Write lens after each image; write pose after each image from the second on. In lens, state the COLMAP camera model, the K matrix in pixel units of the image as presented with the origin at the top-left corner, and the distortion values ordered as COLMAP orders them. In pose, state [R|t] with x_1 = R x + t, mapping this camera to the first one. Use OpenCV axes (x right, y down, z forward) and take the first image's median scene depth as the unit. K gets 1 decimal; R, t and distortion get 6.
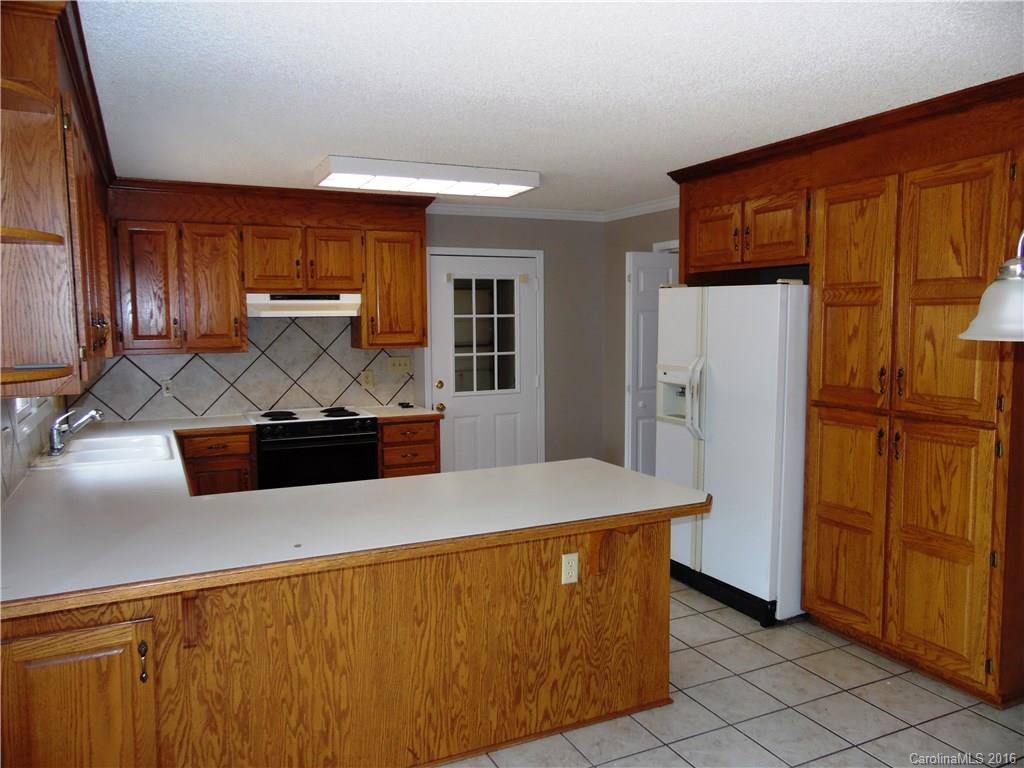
lens RADIAL K [[761.3, 0, 513.6], [0, 761.3, 384.8], [0, 0, 1]] dist [-0.001422, 0.002681]
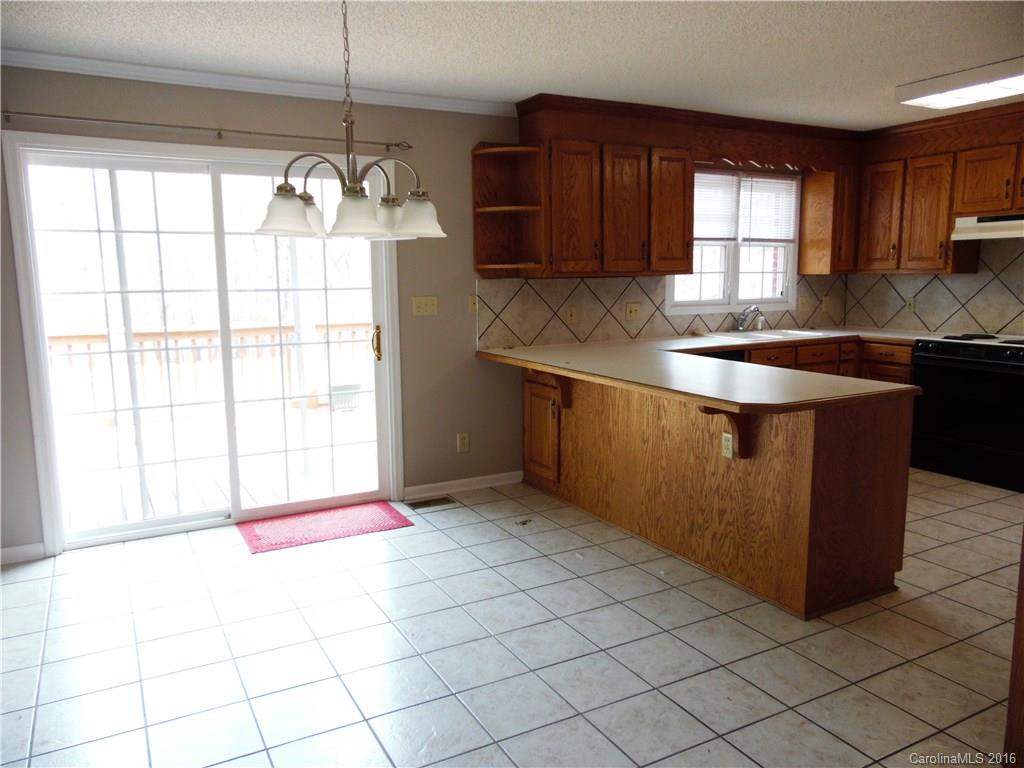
lens RADIAL K [[761.3, 0, 513.4], [0, 761.3, 384.1], [0, 0, 1]] dist [-0.001422, 0.002681]
pose [[0.047817, 0.151564, -0.987290, 1.195136], [-0.076697, 0.986060, 0.147660, -0.001794], [0.995907, 0.068662, 0.058775, 0.581902]]
